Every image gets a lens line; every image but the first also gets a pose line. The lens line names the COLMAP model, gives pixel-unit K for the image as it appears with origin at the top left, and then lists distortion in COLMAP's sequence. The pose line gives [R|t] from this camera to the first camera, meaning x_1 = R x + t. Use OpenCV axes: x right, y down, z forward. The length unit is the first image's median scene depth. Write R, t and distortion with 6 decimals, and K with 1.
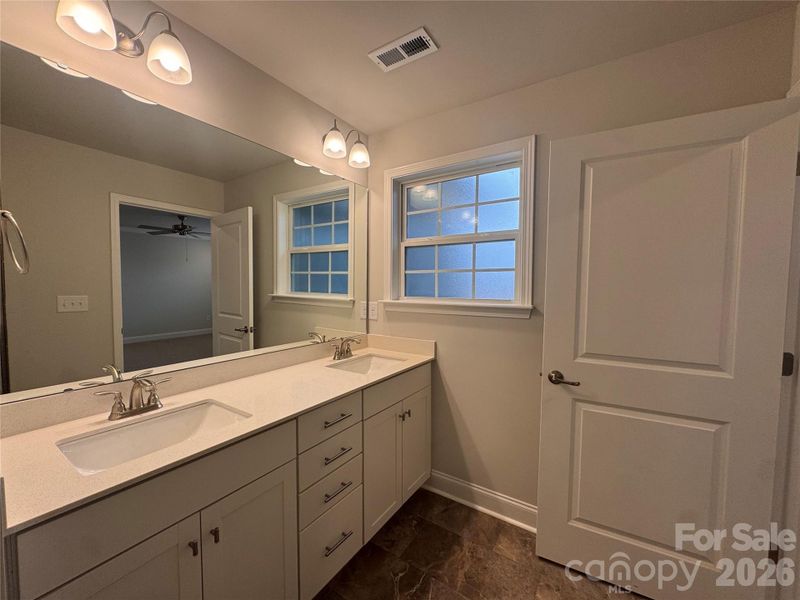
lens RADIAL K [[323.6, 0, 400.0], [0, 323.6, 300.0], [0, 0, 1]] dist [-0.000383, -0.000033]
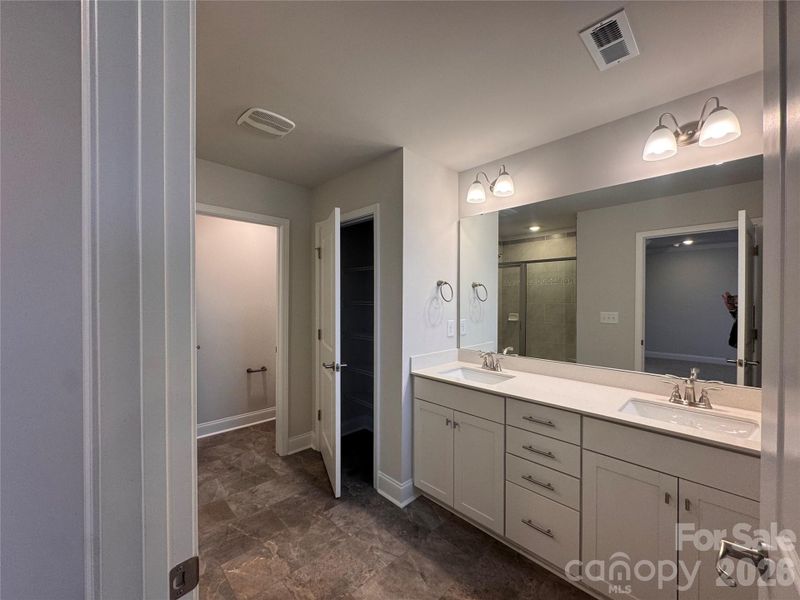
lens RADIAL K [[323.6, 0, 400.0], [0, 323.6, 300.0], [0, 0, 1]] dist [-0.000383, -0.000033]
pose [[-0.216398, -0.002696, -0.976302, 0.958530], [-0.052133, 0.998601, 0.008798, -0.051351], [0.974912, 0.052802, -0.216236, 0.651760]]
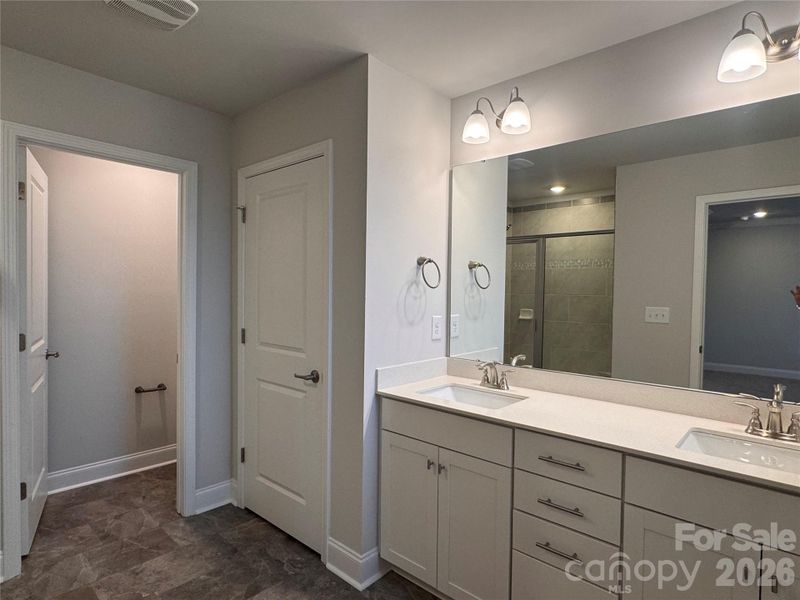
lens RADIAL K [[450.3, 0, 400.0], [0, 450.3, 300.0], [0, 0, 1]] dist [0.000060, 0.000074]
pose [[-0.153114, 0.014311, -0.988105, 0.860238], [-0.063438, 0.997690, 0.024280, -0.031411], [0.986170, 0.066401, -0.151852, 0.660792]]
